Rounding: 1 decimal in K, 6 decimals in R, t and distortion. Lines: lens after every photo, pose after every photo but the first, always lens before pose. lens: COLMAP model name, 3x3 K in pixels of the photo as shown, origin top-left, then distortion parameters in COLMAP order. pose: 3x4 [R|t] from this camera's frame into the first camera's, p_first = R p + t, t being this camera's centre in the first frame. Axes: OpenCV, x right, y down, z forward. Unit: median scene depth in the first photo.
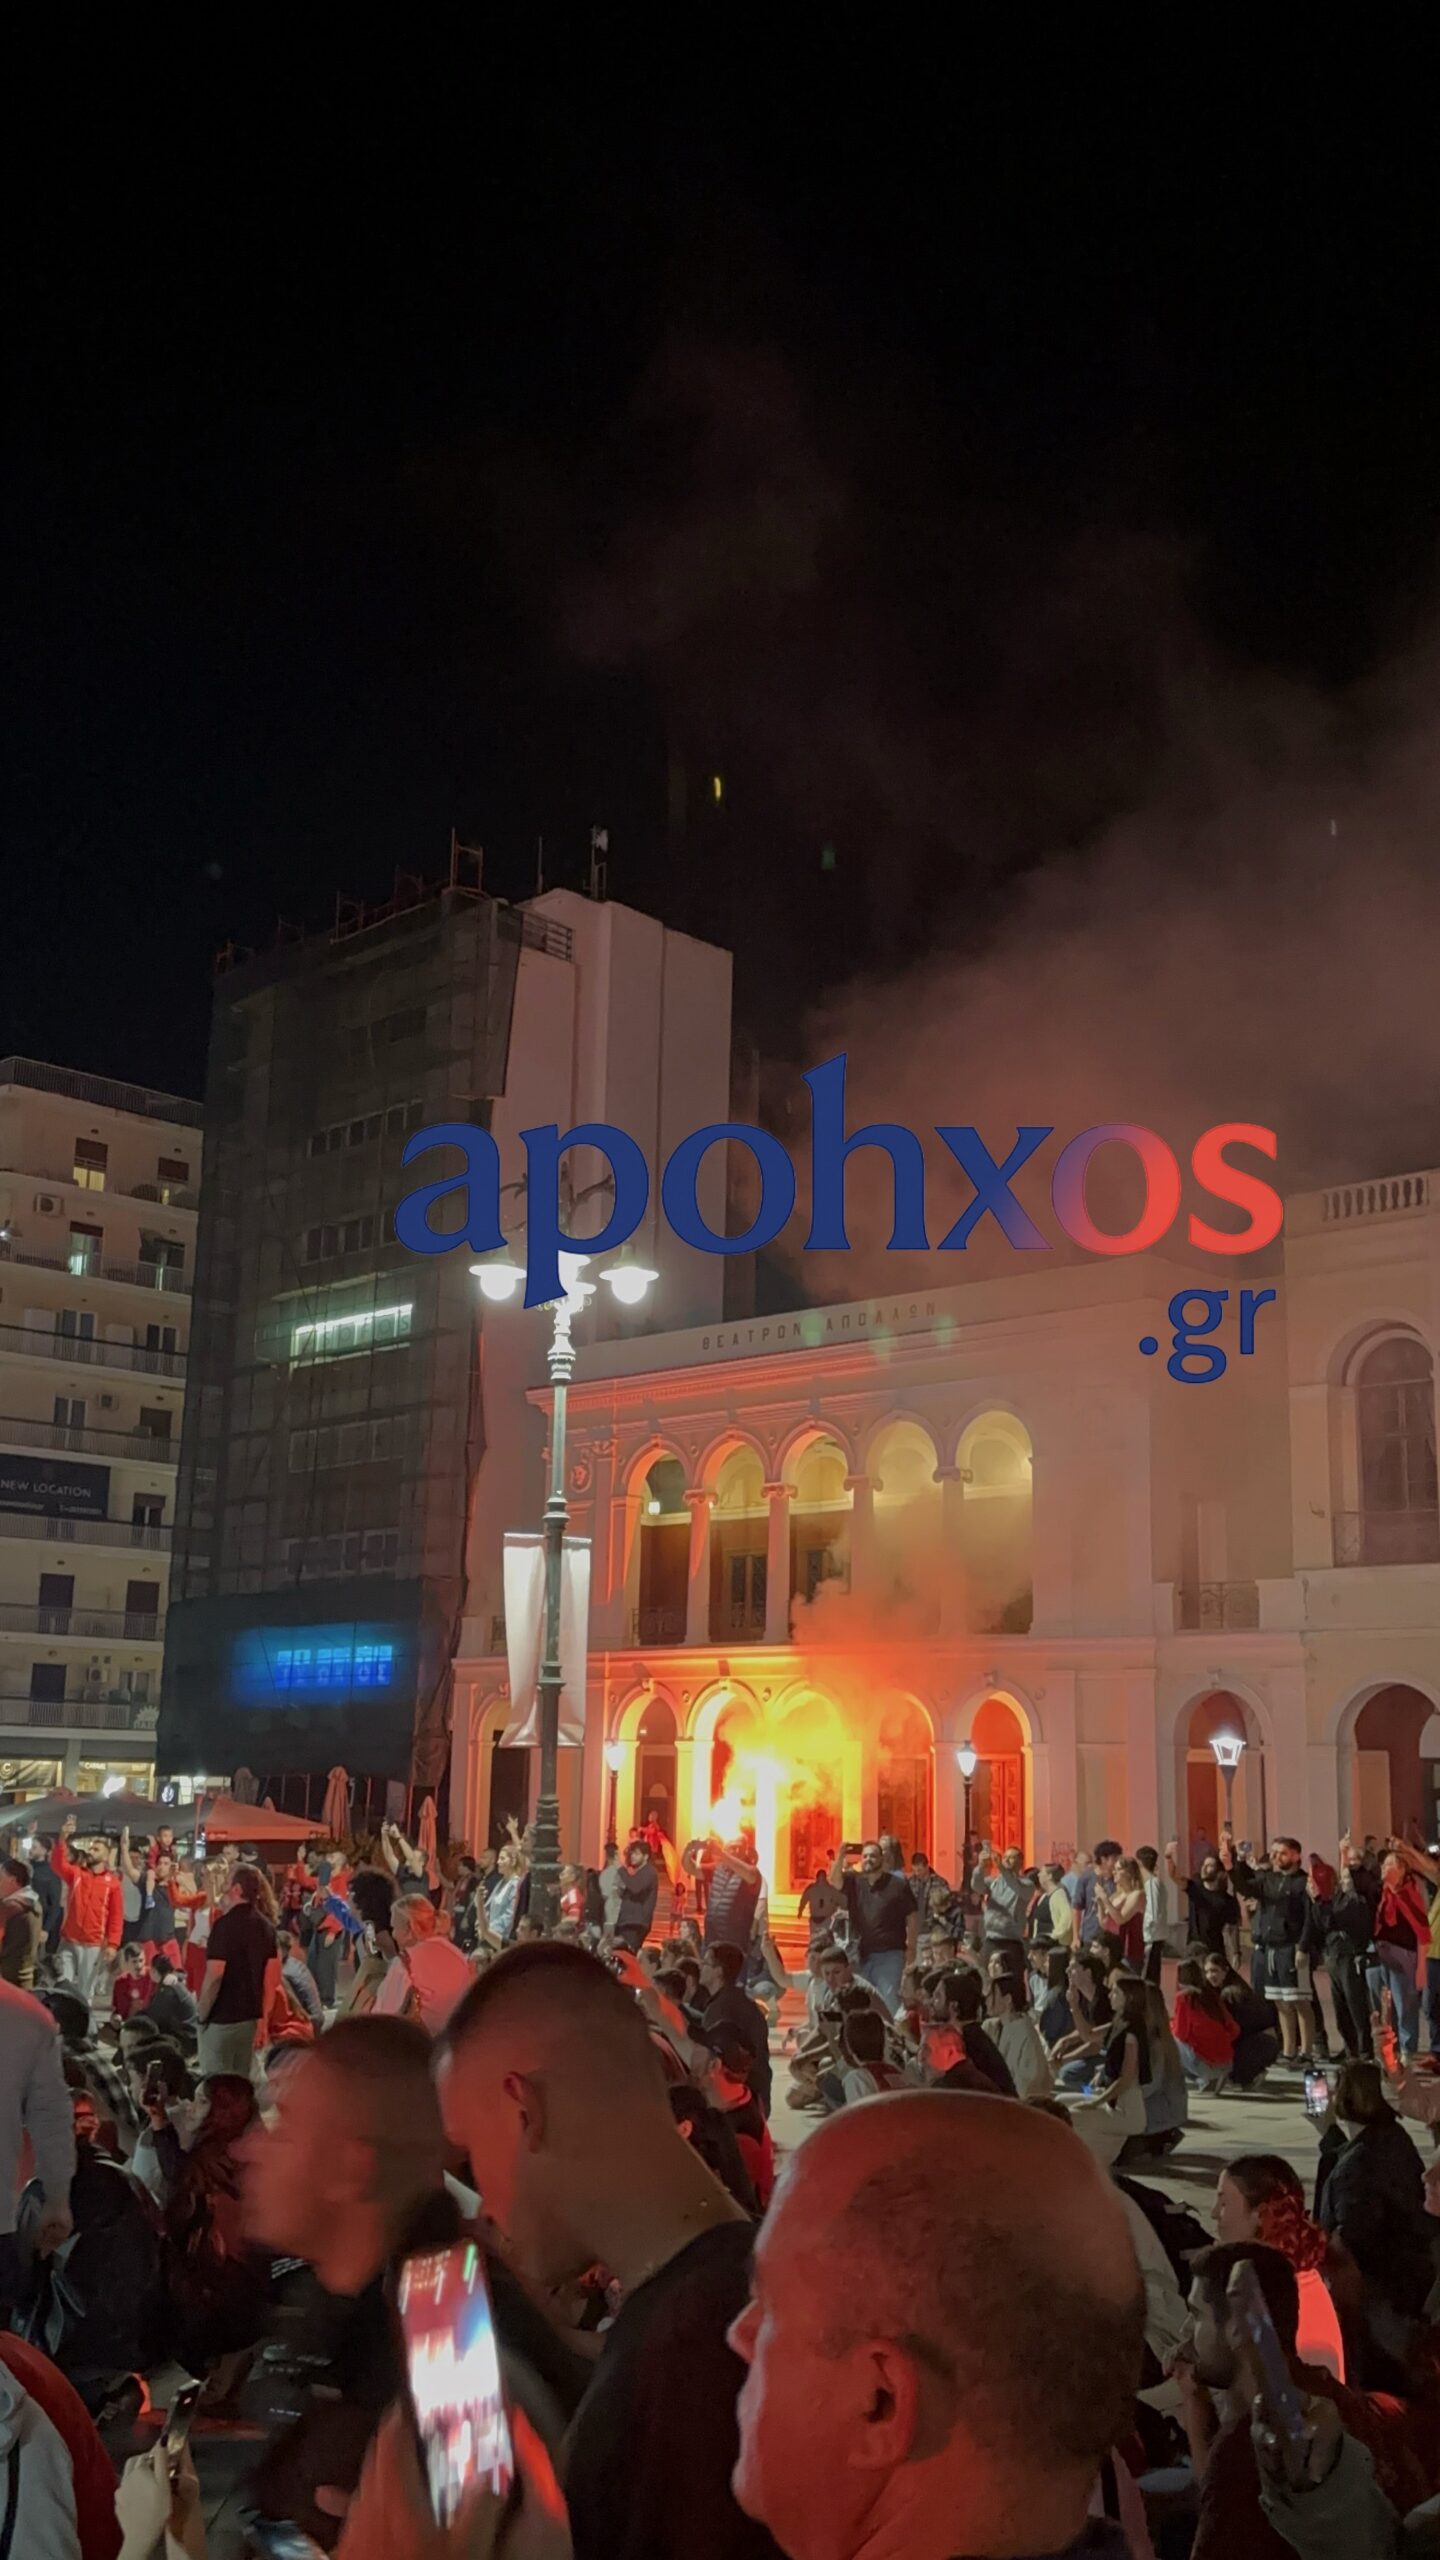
lens RADIAL K [[2449.8, 0, 720.0], [0, 2449.8, 1280.0], [0, 0, 1]] dist [0.134074, -0.330373]
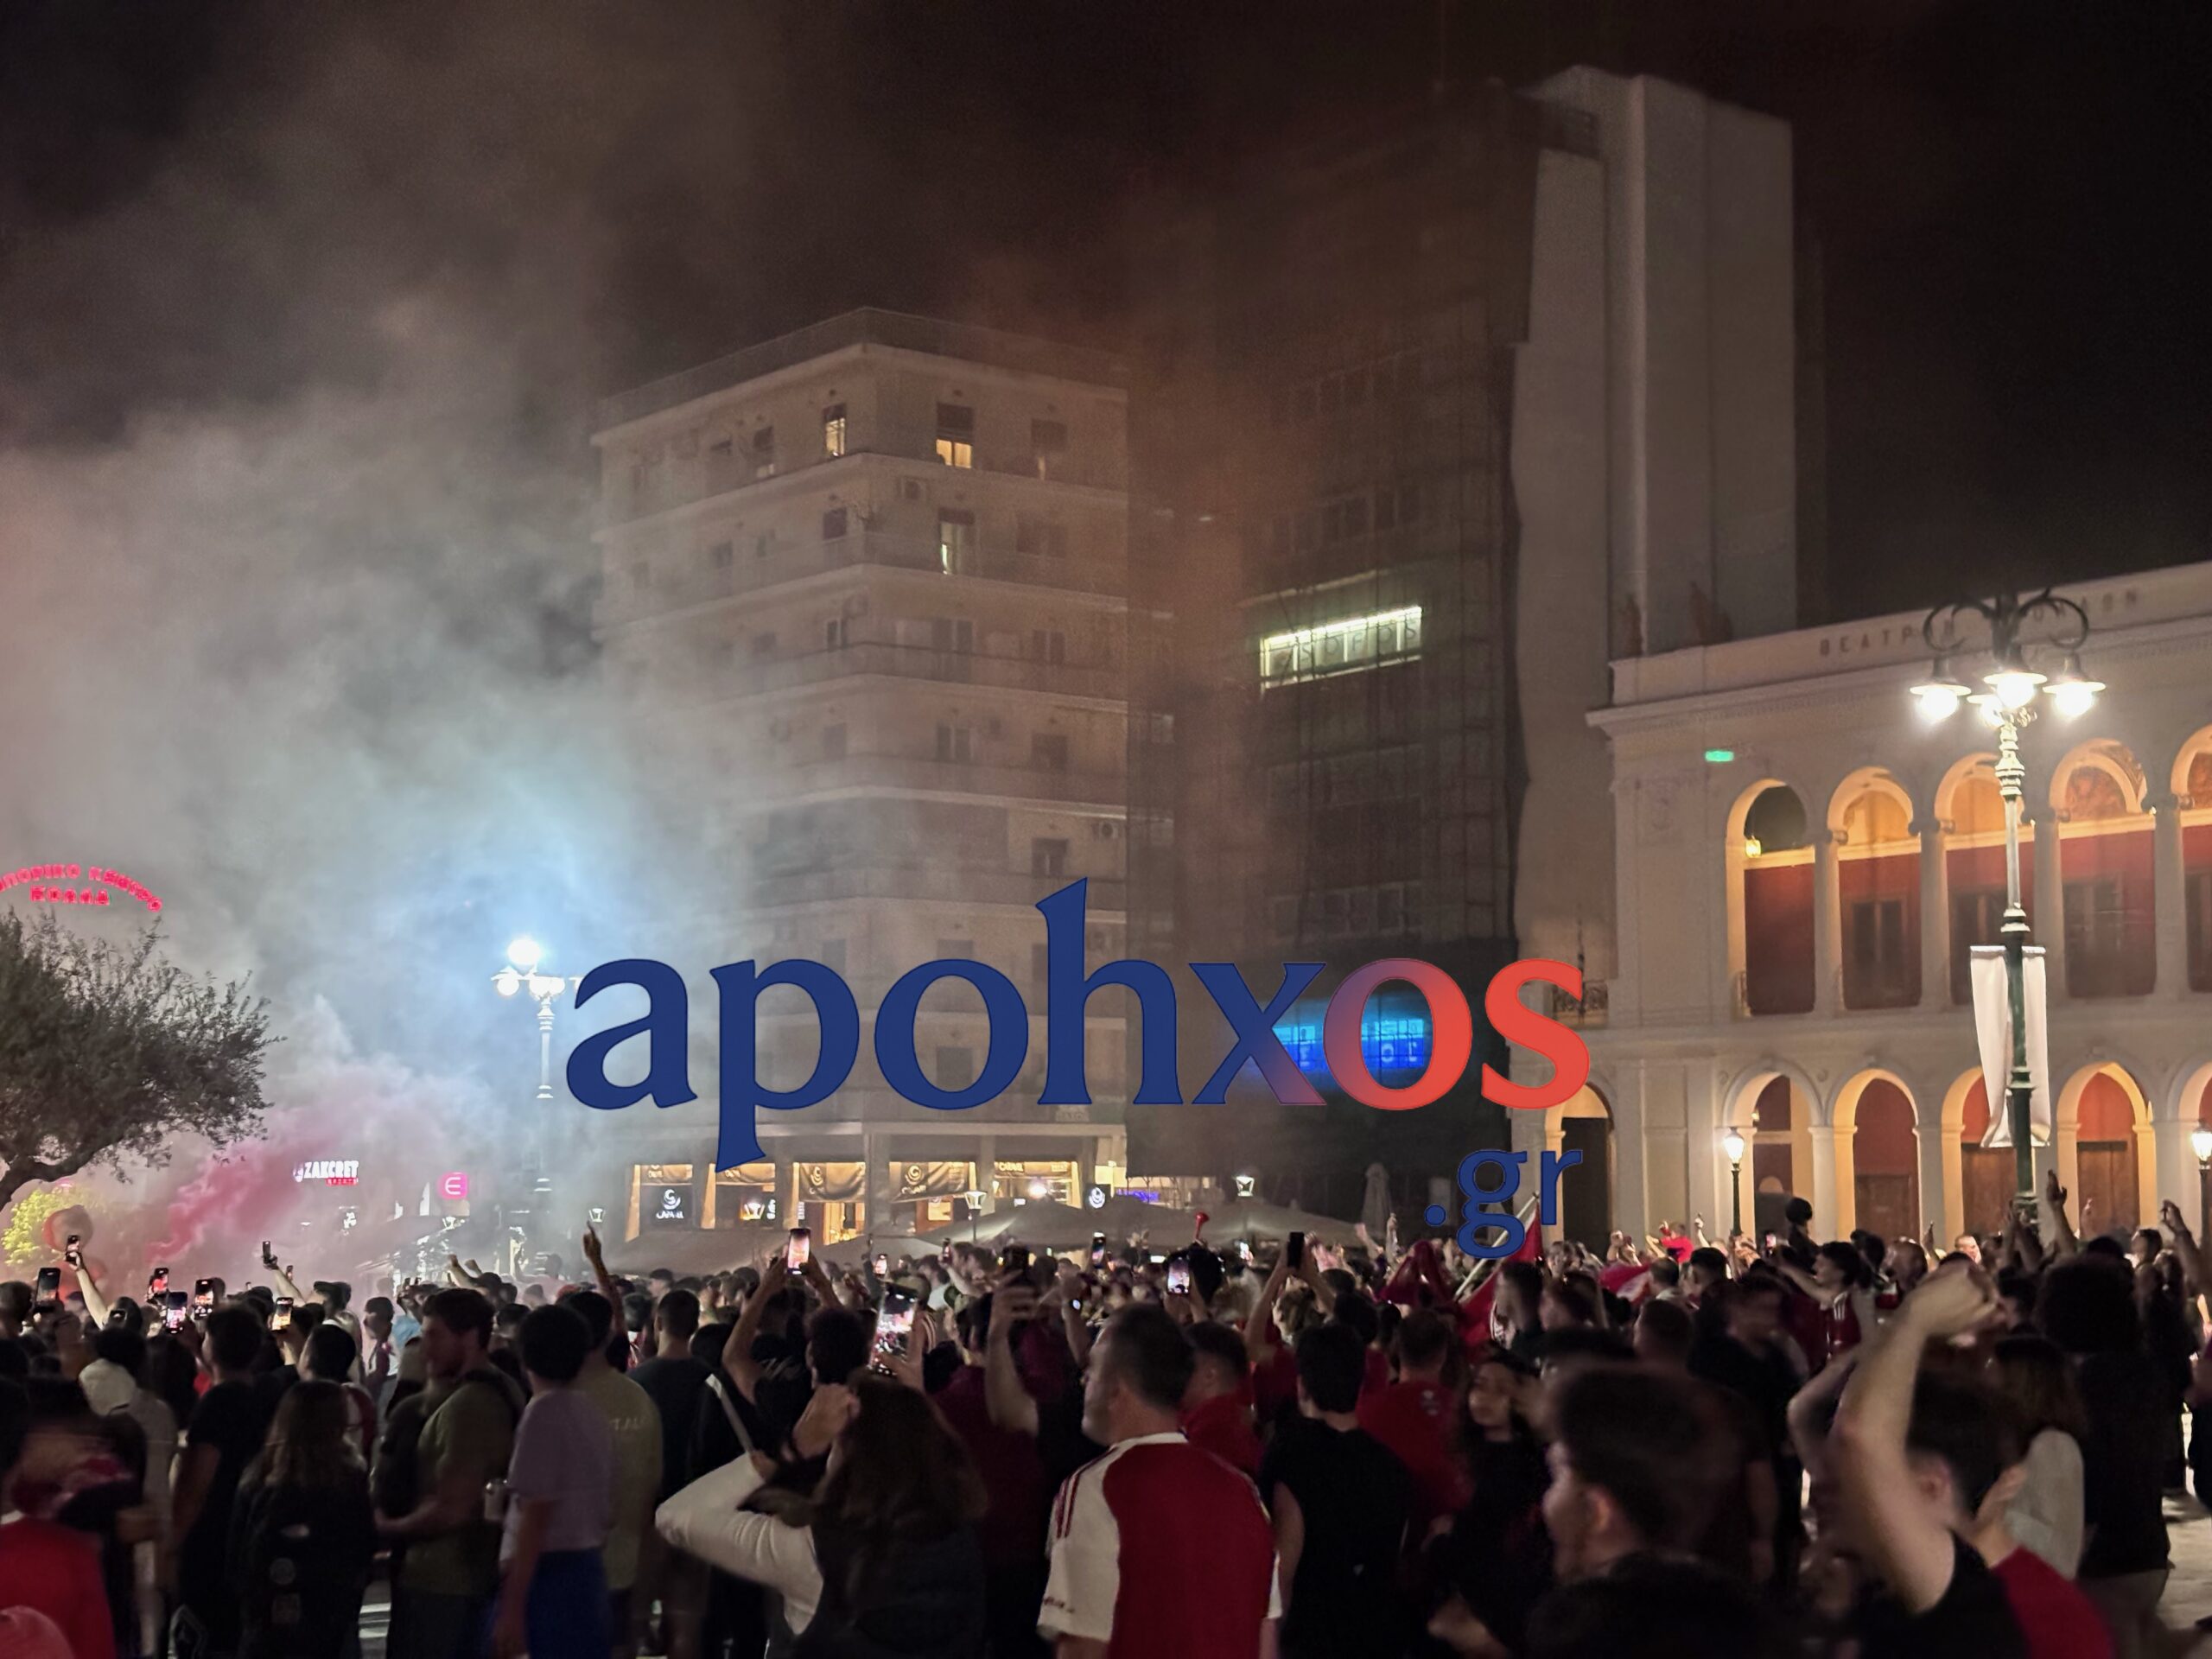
lens RADIAL K [[3460.2, 0, 1106.0], [0, 3460.2, 829.5], [0, 0, 1]] dist [0.368737, -1.711503]
pose [[0.990875, -0.037725, -0.129394, -0.080315], [0.050685, 0.993858, 0.098376, -0.035034], [0.124888, -0.104037, 0.986701, -0.160399]]
